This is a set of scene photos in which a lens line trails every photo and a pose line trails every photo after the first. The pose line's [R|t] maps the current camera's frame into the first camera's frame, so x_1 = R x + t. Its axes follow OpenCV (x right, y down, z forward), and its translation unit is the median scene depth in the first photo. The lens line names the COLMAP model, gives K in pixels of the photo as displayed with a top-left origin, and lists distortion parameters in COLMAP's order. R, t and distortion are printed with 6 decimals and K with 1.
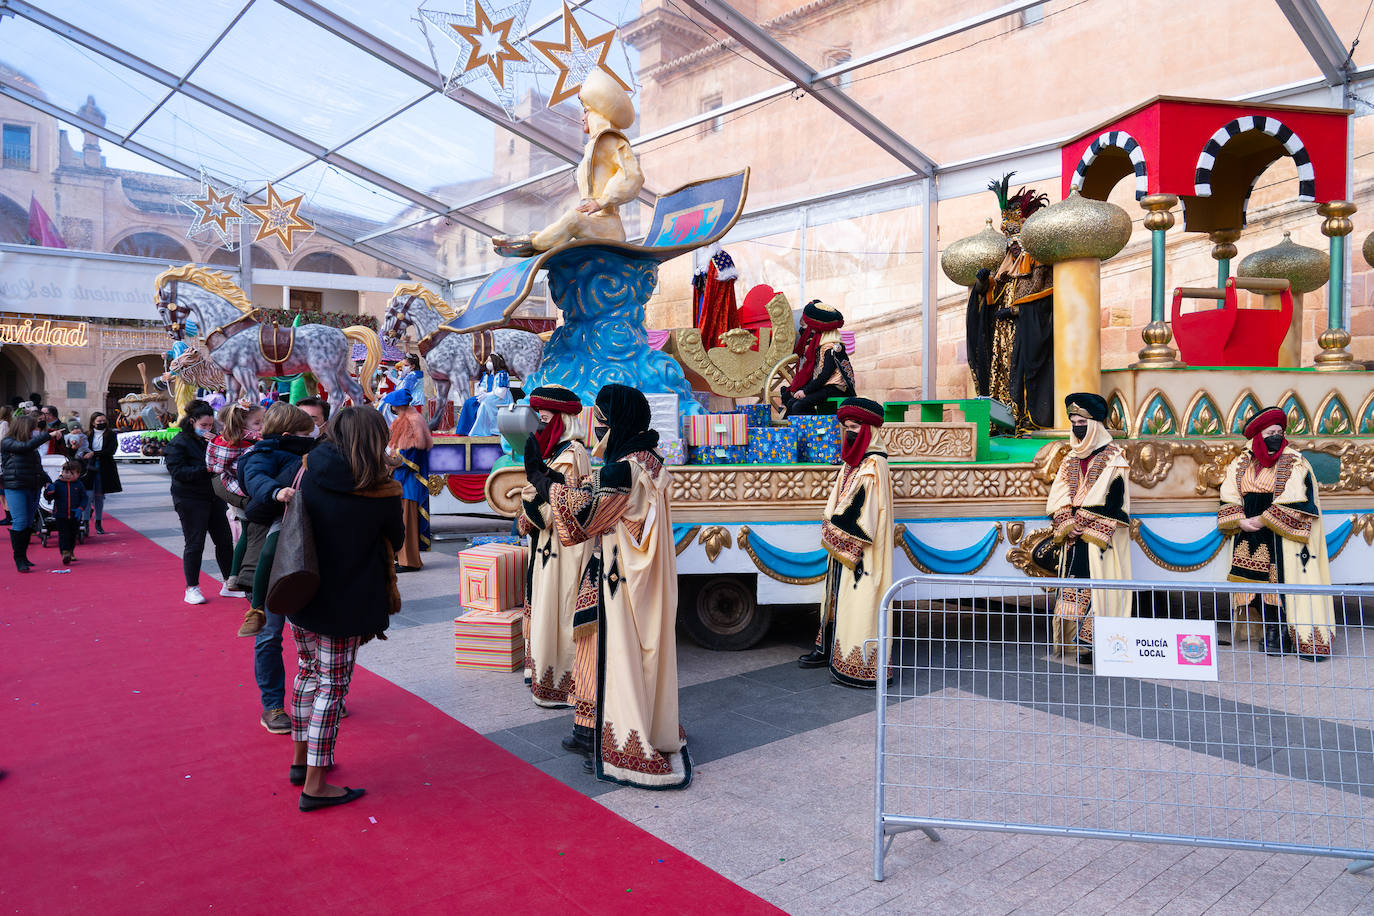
lens RADIAL K [[965.0, 0, 669.7], [0, 965.0, 460.3], [0, 0, 1]] dist [-0.031088, 0.001538]
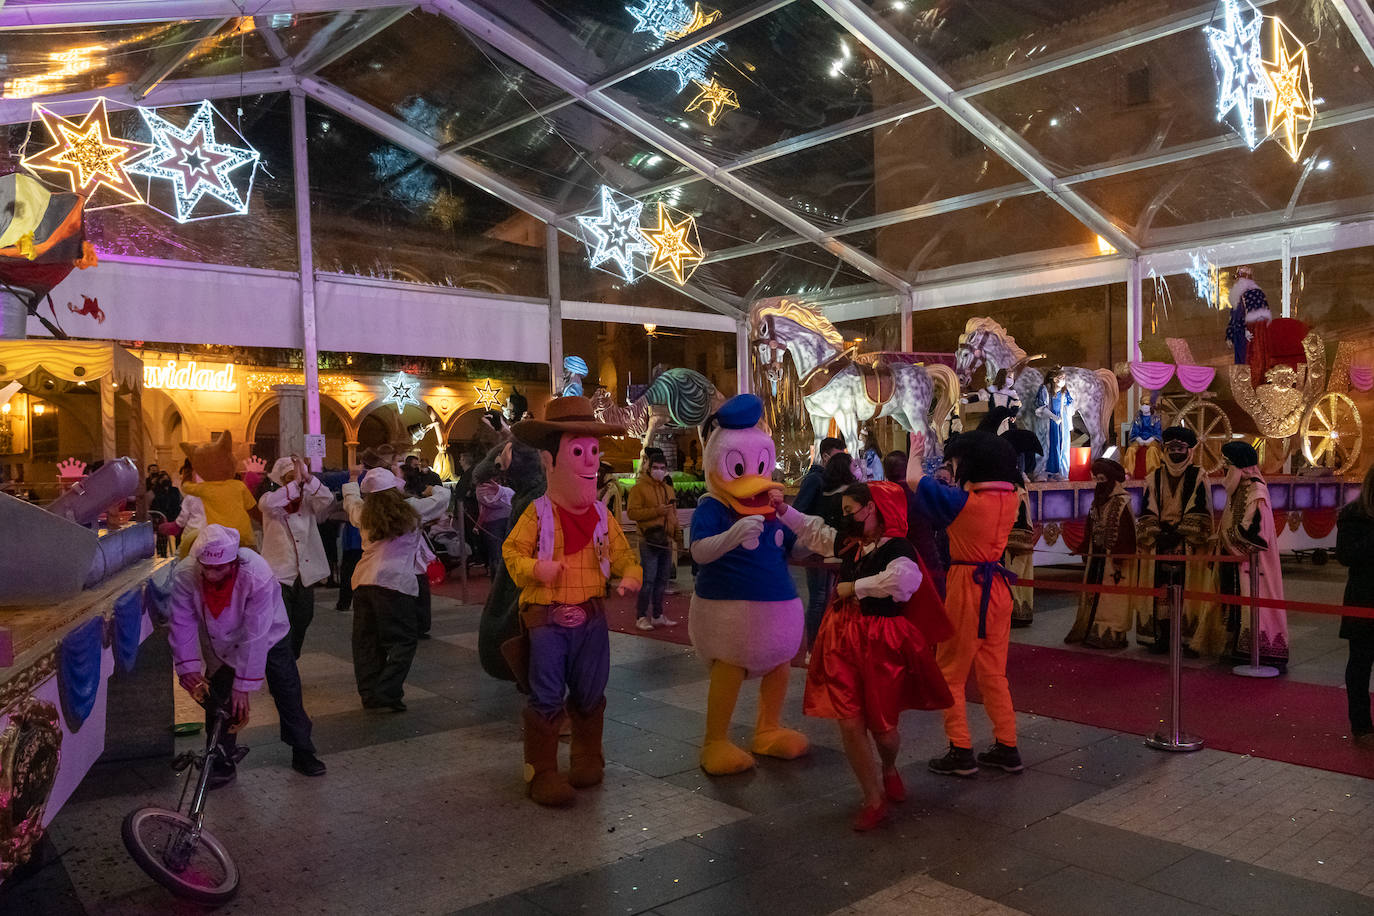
lens RADIAL K [[1079.6, 0, 803.1], [0, 1079.6, 528.7], [0, 0, 1]] dist [-0.028323, 0.010022]
pose [[0.997213, -0.020235, 0.071812, -0.557060], [0.019238, 0.999709, 0.014556, 0.000596], [-0.072086, -0.013134, 0.997312, -0.024896]]
